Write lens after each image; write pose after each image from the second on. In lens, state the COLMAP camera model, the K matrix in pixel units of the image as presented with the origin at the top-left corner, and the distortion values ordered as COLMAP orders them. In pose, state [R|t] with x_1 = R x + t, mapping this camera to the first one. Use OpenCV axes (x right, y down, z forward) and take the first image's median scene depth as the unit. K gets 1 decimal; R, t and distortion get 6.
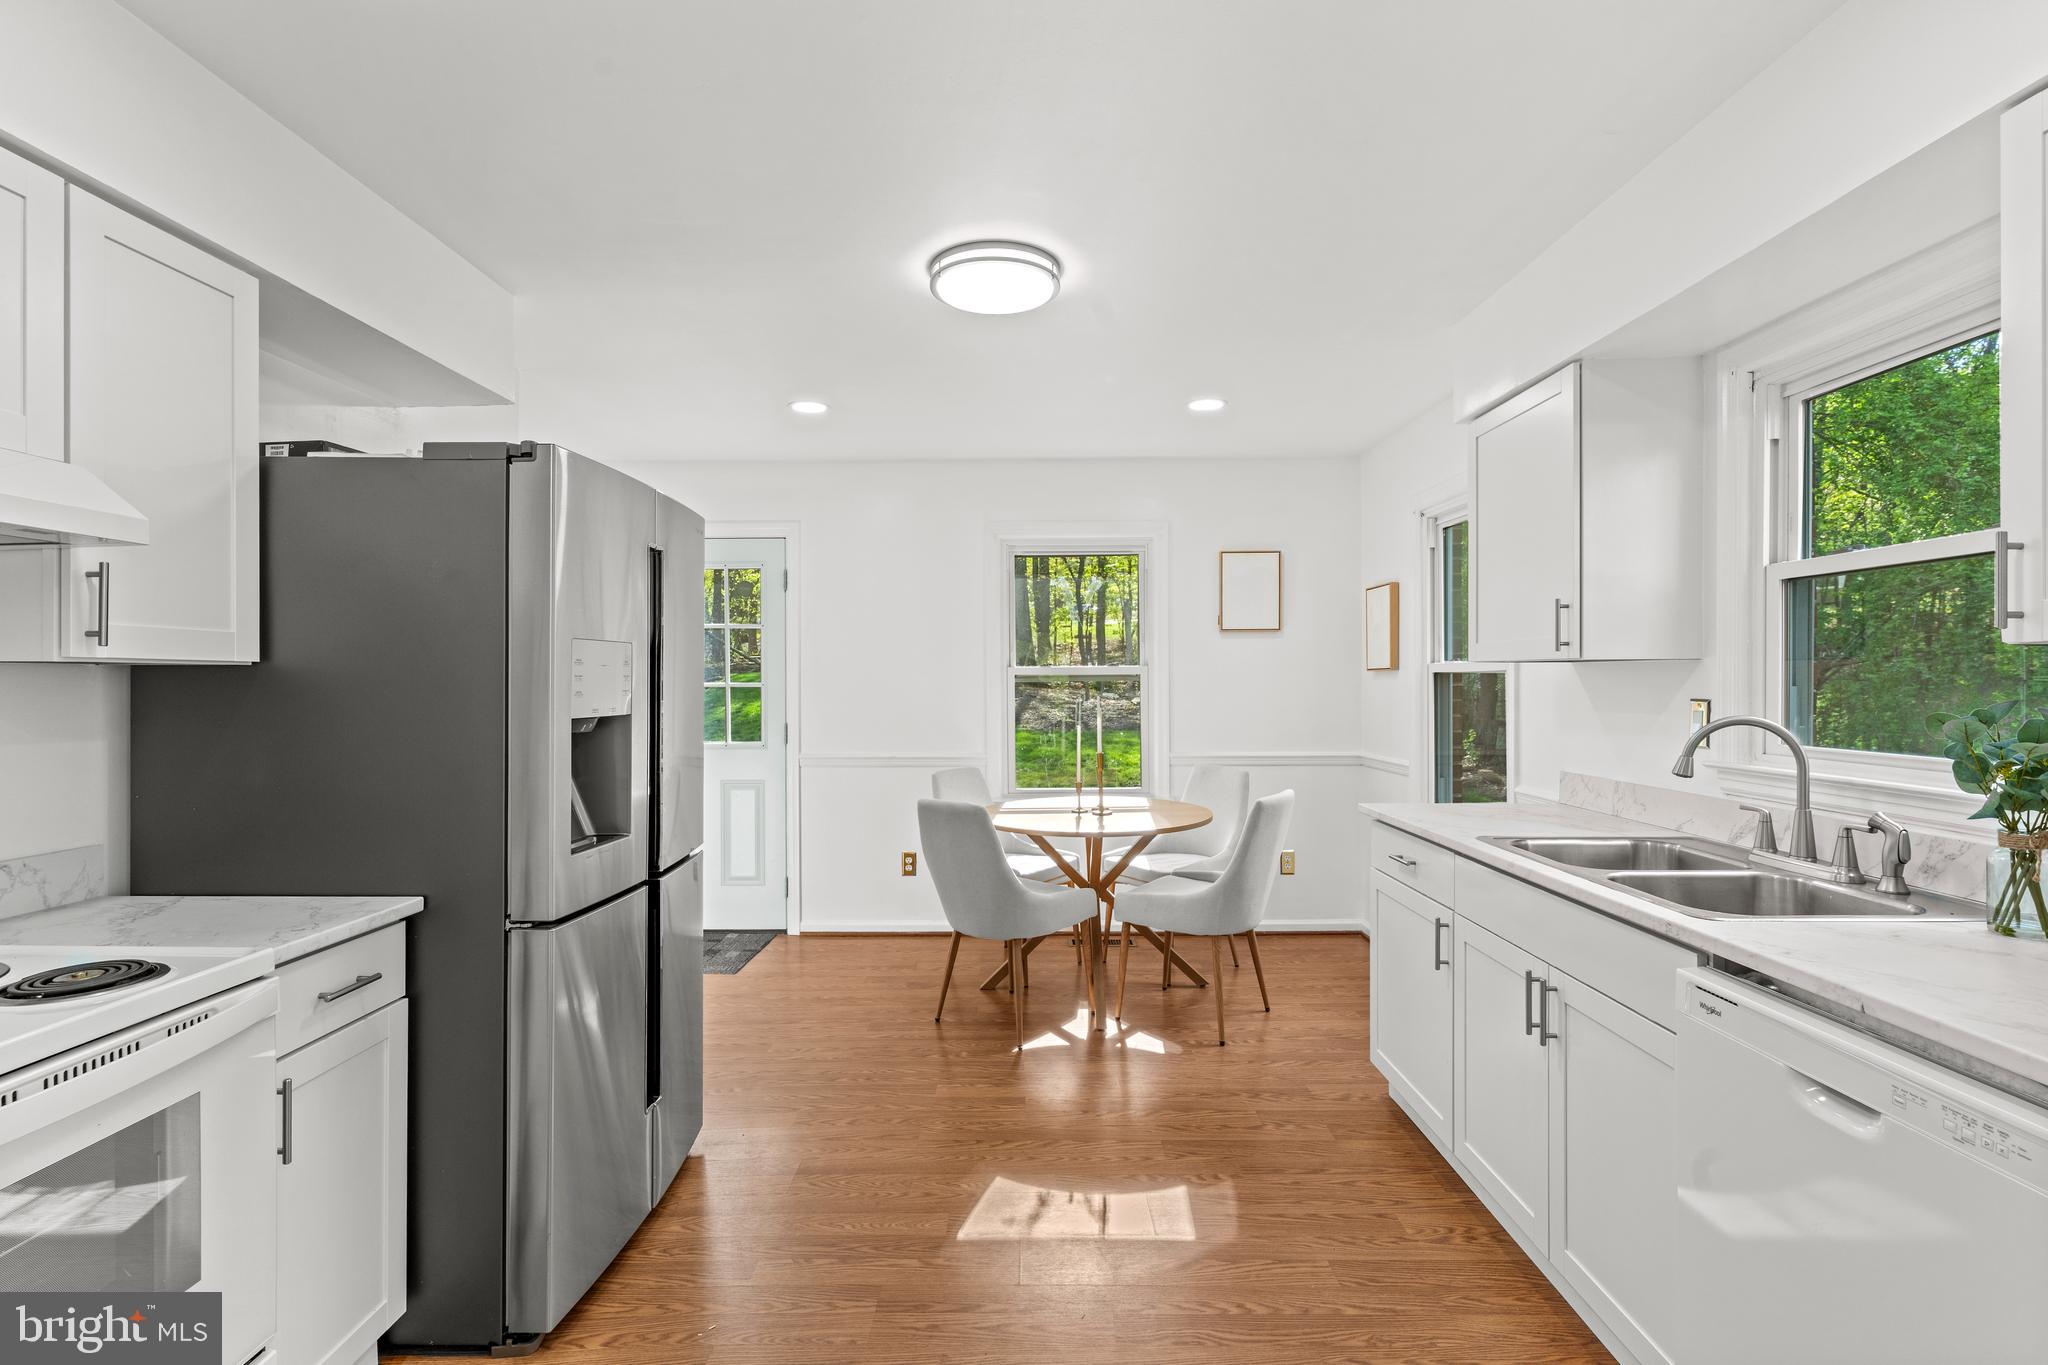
lens RADIAL K [[984.4, 0, 1021.2], [0, 984.4, 687.4], [0, 0, 1]] dist [0.003646, 0.000408]
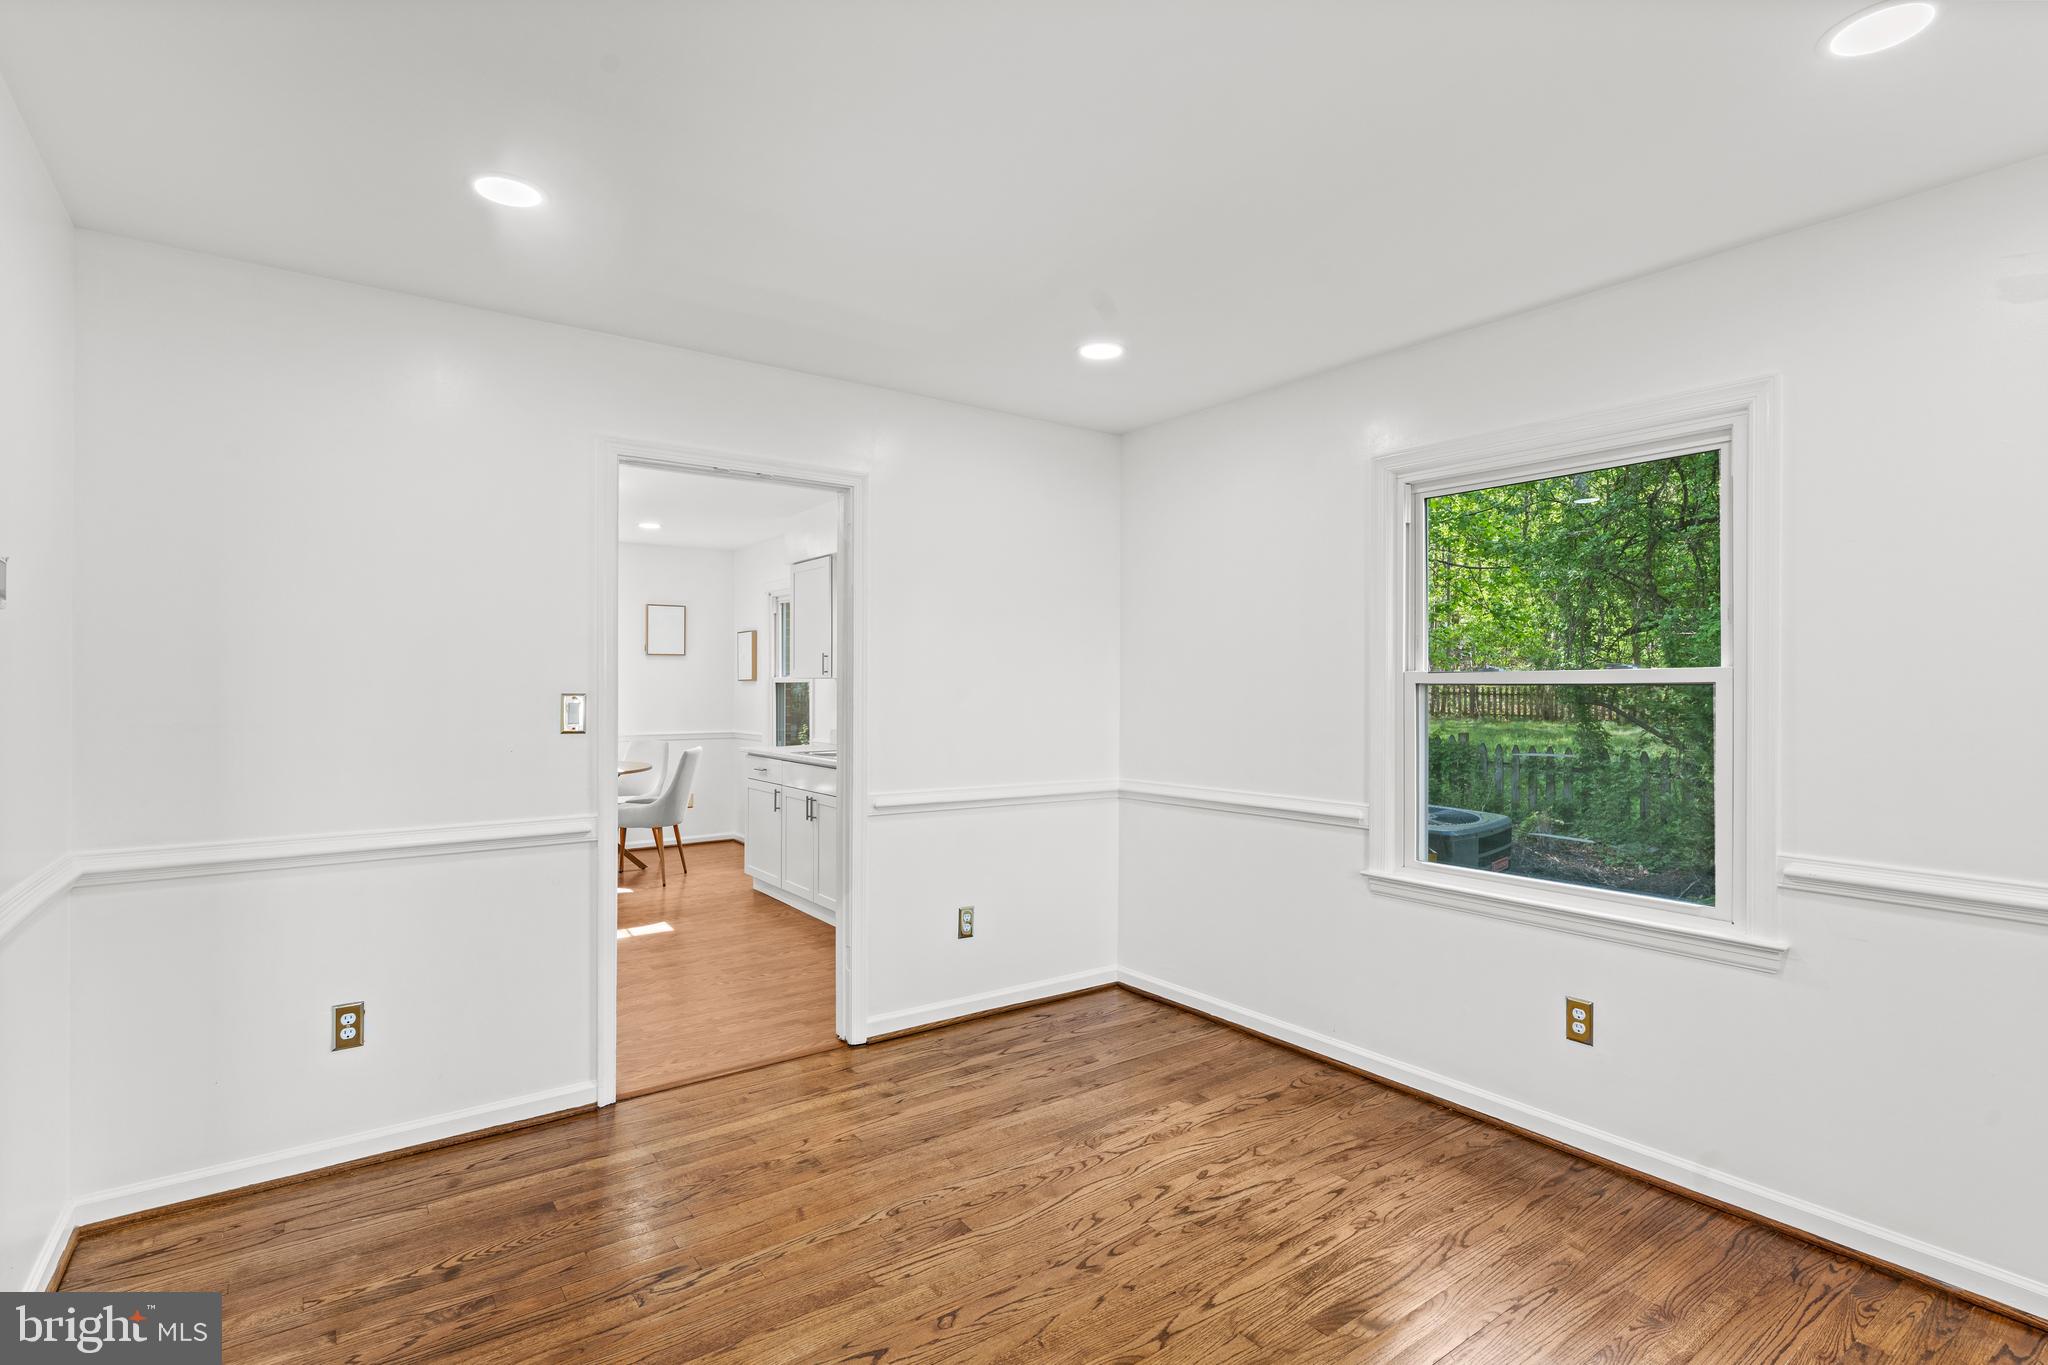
lens RADIAL K [[984.4, 0, 1024.4], [0, 984.4, 688.1], [0, 0, 1]] dist [0.003646, 0.000408]
pose [[0.802368, 0.001099, 0.596828, -0.250336], [0.002112, 0.999987, -0.004682, 0.004255], [-0.596825, 0.005017, 0.802356, -0.618026]]
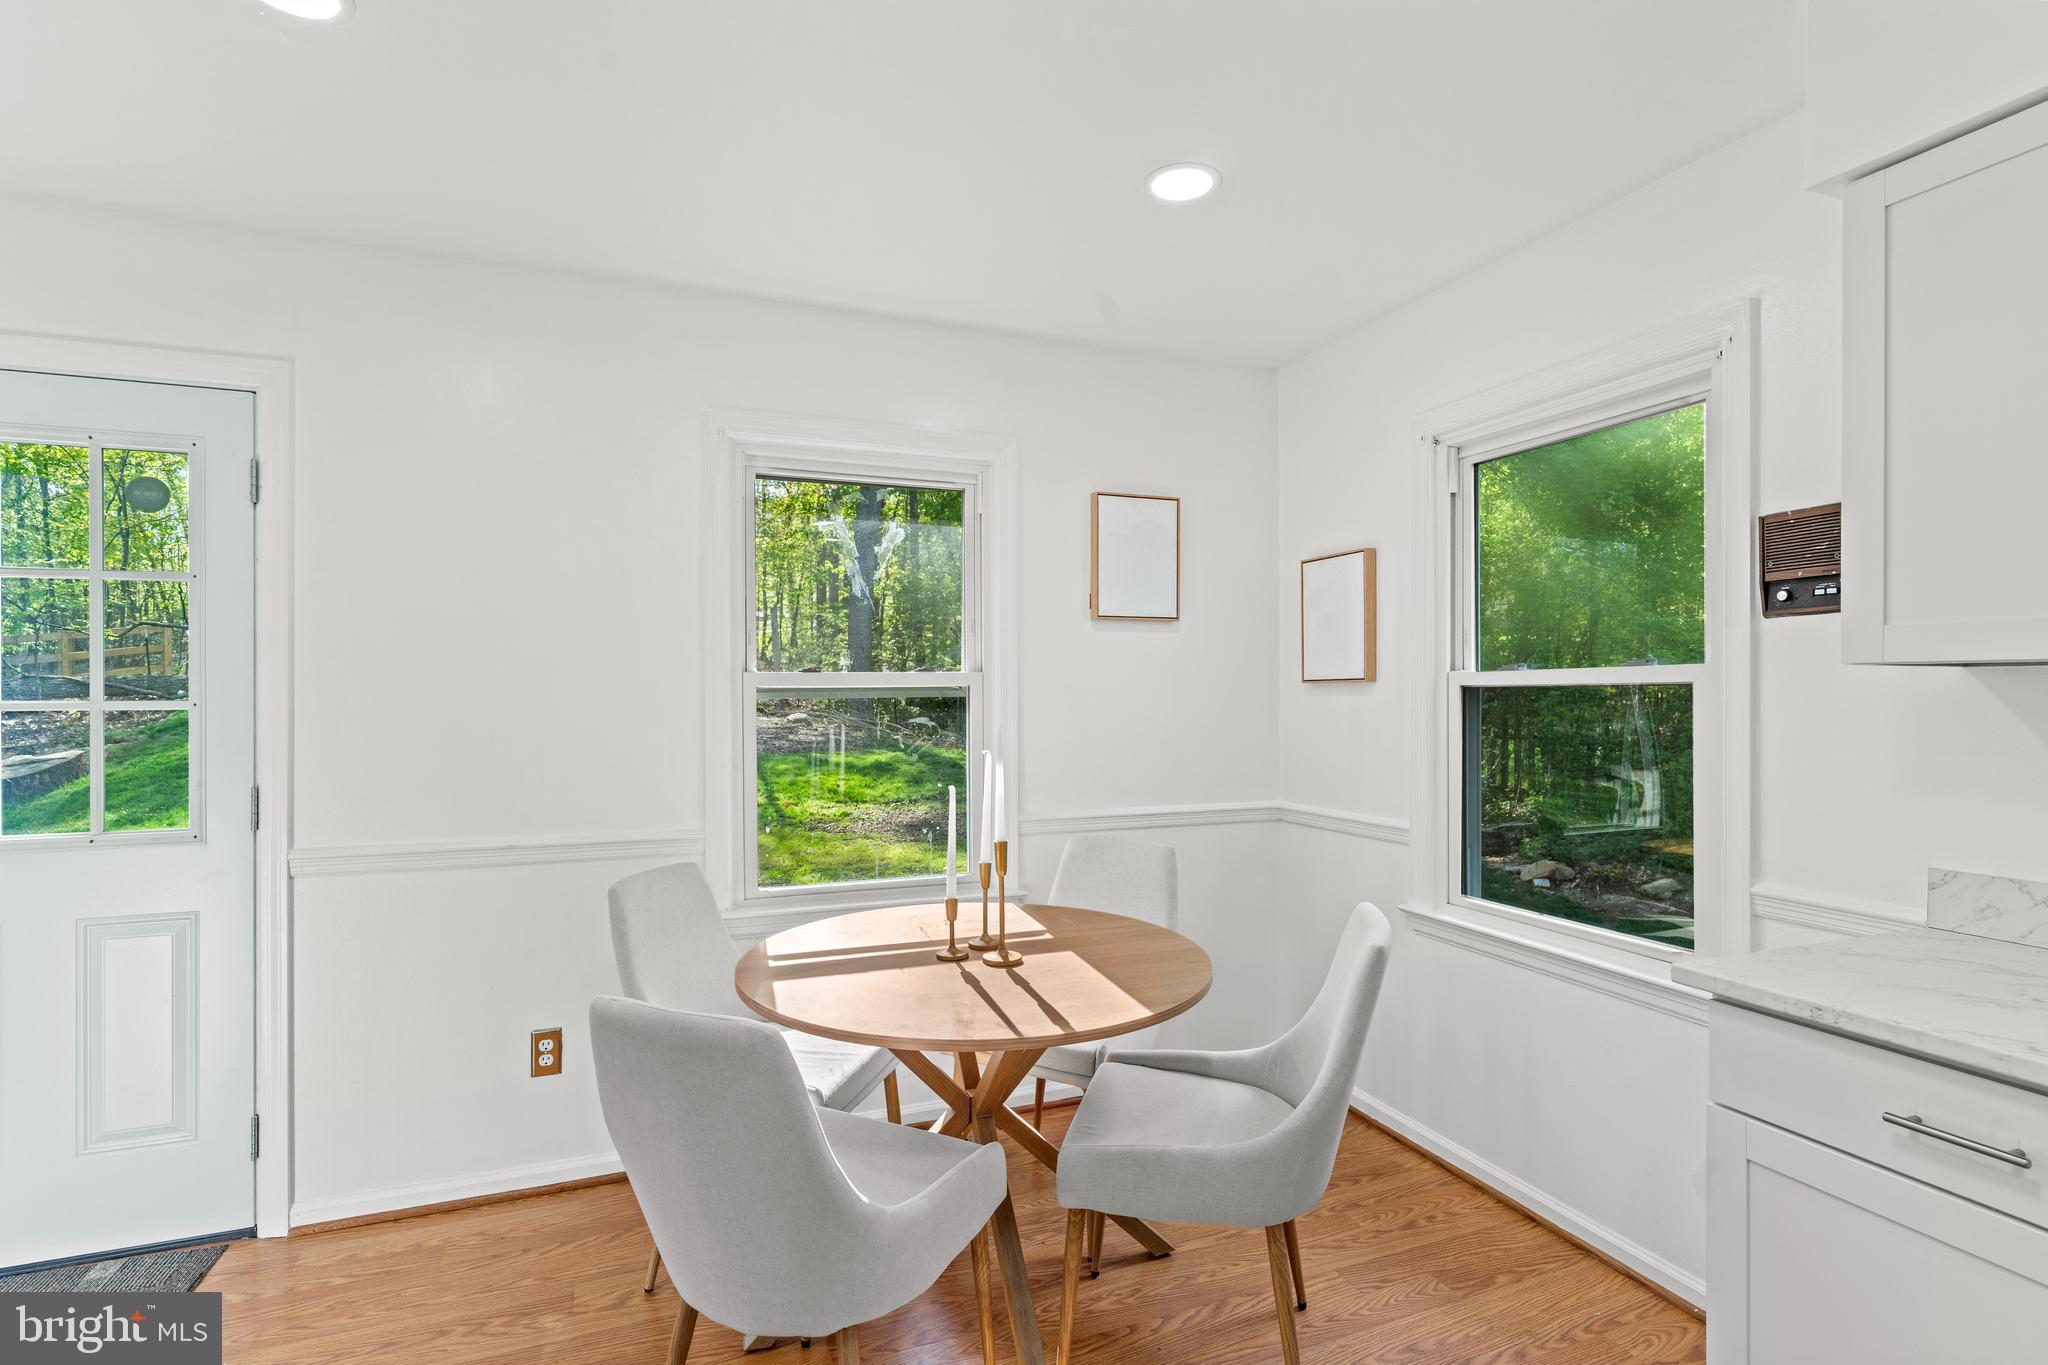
lens RADIAL K [[984.4, 0, 1025.7], [0, 984.4, 691.8], [0, 0, 1]] dist [0.003646, 0.000408]
pose [[0.928920, 0.001243, 0.370280, -0.072813], [0.001530, 0.999973, -0.007195, -0.005567], [-0.370278, 0.007250, 0.928892, 0.430314]]
